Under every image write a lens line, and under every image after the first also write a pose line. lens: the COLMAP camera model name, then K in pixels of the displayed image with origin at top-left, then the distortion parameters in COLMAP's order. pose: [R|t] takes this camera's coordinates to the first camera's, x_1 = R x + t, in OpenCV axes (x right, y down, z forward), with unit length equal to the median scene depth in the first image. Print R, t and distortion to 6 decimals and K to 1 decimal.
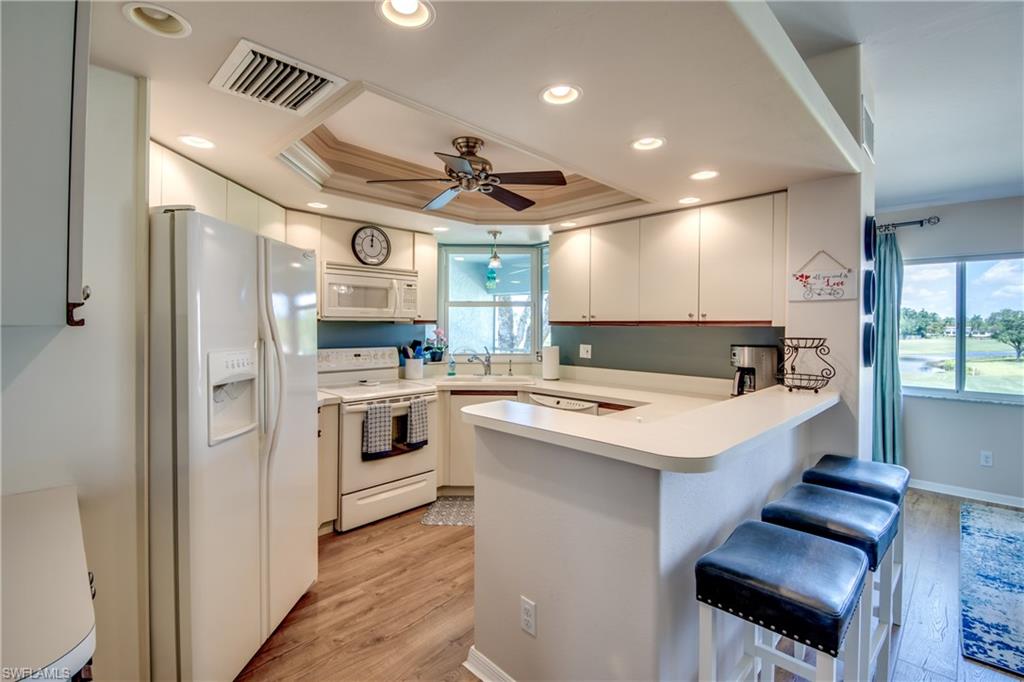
lens RADIAL K [[465.9, 0, 511.1], [0, 465.9, 324.3], [0, 0, 1]] dist [-0.011828, -0.000375]
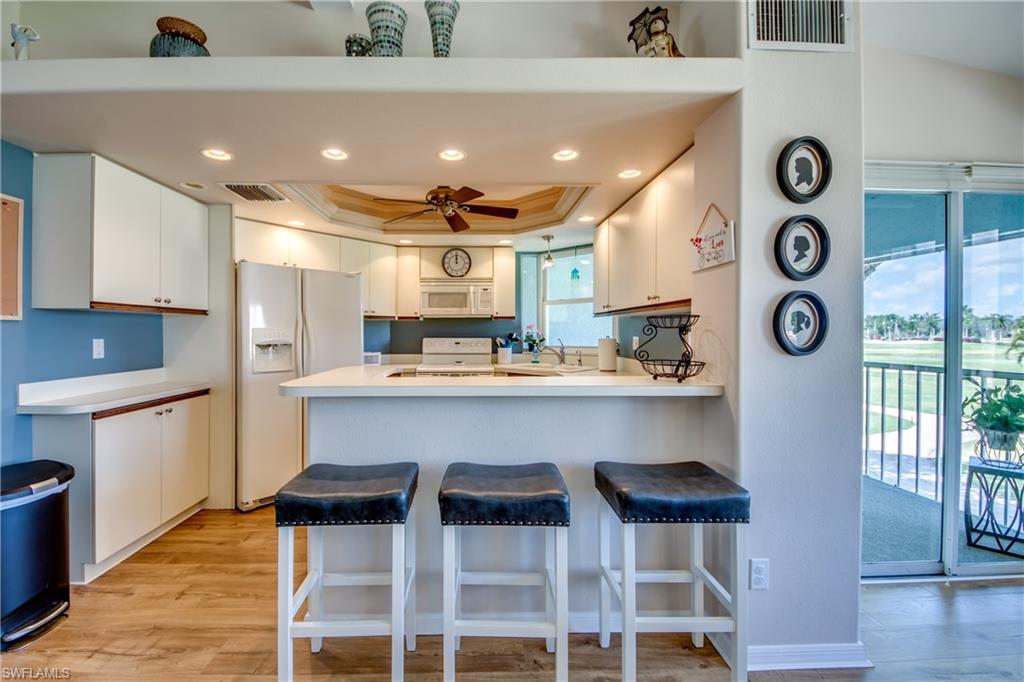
lens RADIAL K [[426.1, 0, 485.5], [0, 426.1, 333.7], [0, 0, 1]] dist [-0.010192, -0.000305]
pose [[0.717701, -0.004668, -0.696335, 0.652931], [0.007642, 0.999970, 0.001172, 0.041004], [0.696309, -0.006162, 0.717716, 0.160648]]
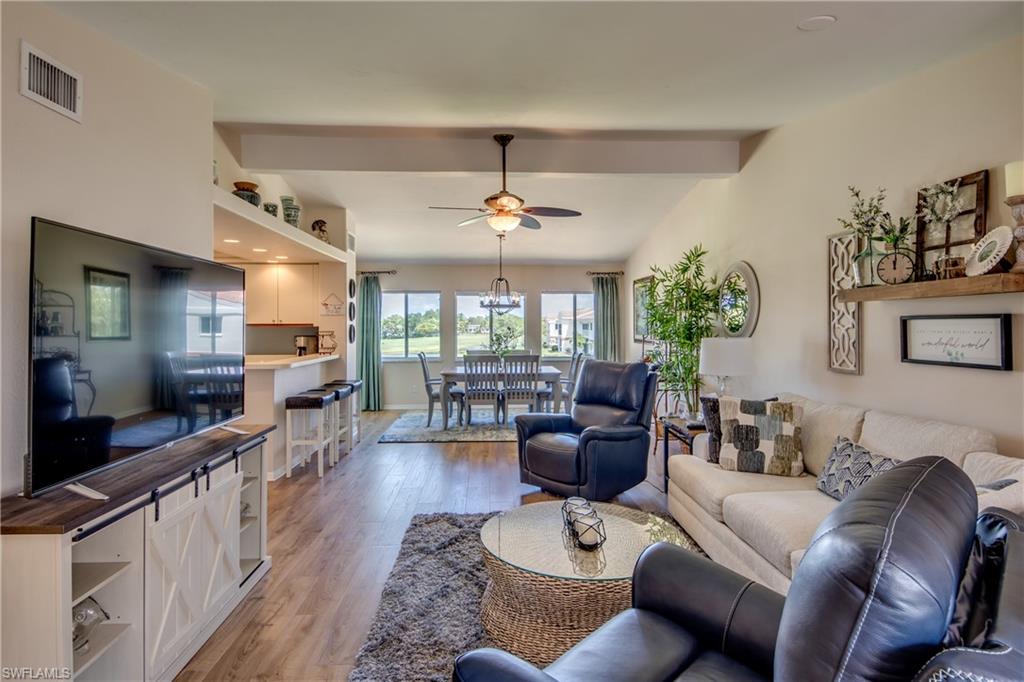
lens RADIAL K [[536.9, 0, 508.9], [0, 536.9, 327.6], [0, 0, 1]] dist [-0.000746, -0.000615]
pose [[0.676805, -0.008869, 0.736108, -0.510382], [0.003452, 0.999955, 0.008874, -0.006683], [-0.736154, -0.003465, 0.676805, -1.051378]]
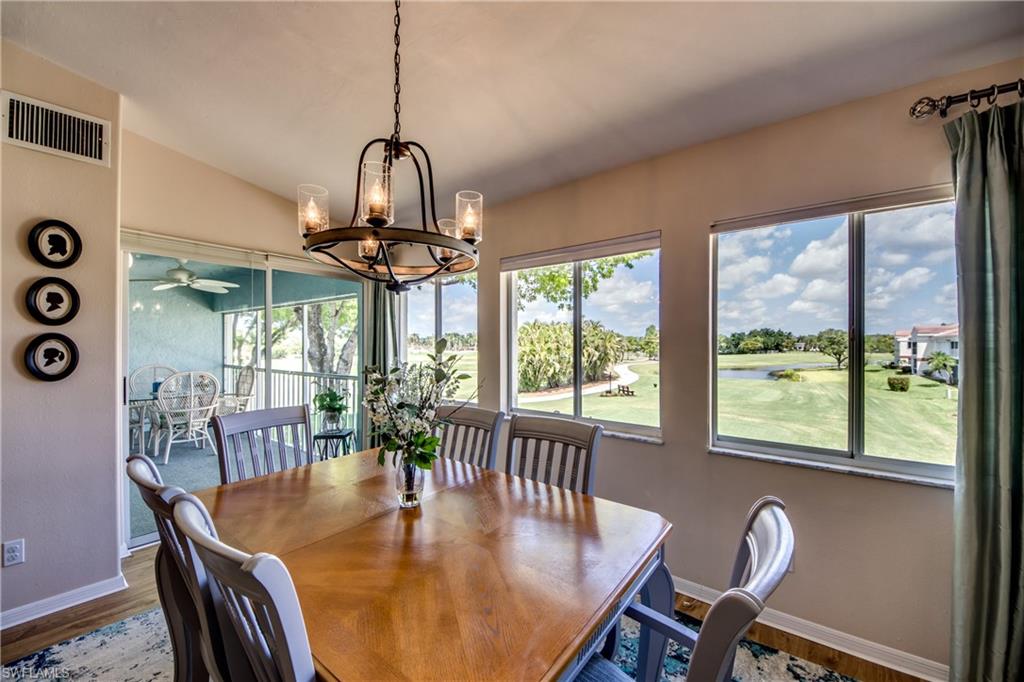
lens RADIAL K [[401.1, 0, 507.6], [0, 401.1, 344.6], [0, 0, 1]] dist [0.018535, -0.018041]
pose [[0.992223, -0.004454, 0.124389, 1.179053], [0.003784, 0.999977, 0.005616, 0.013438], [-0.124412, -0.005101, 0.992218, 0.064038]]
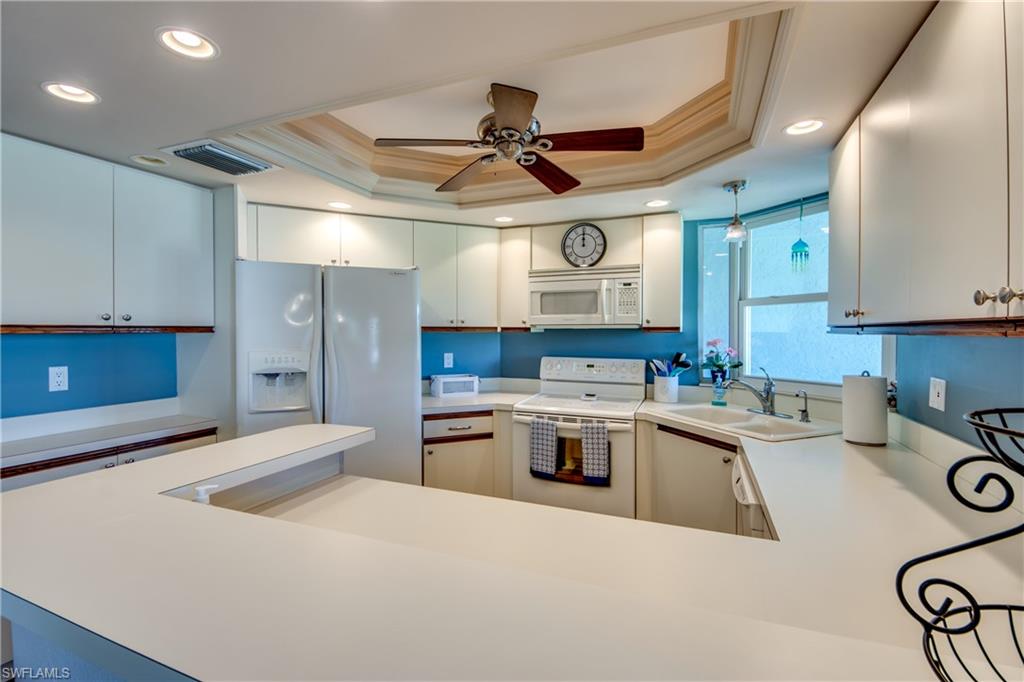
lens RADIAL K [[446.5, 0, 515.4], [0, 446.5, 333.4], [0, 0, 1]] dist [0.002323, -0.000193]
pose [[0.357466, 0.001739, -0.933924, 0.472981], [0.001459, 0.999996, 0.002421, -0.000162], [0.933925, -0.002228, 0.357462, 0.581349]]
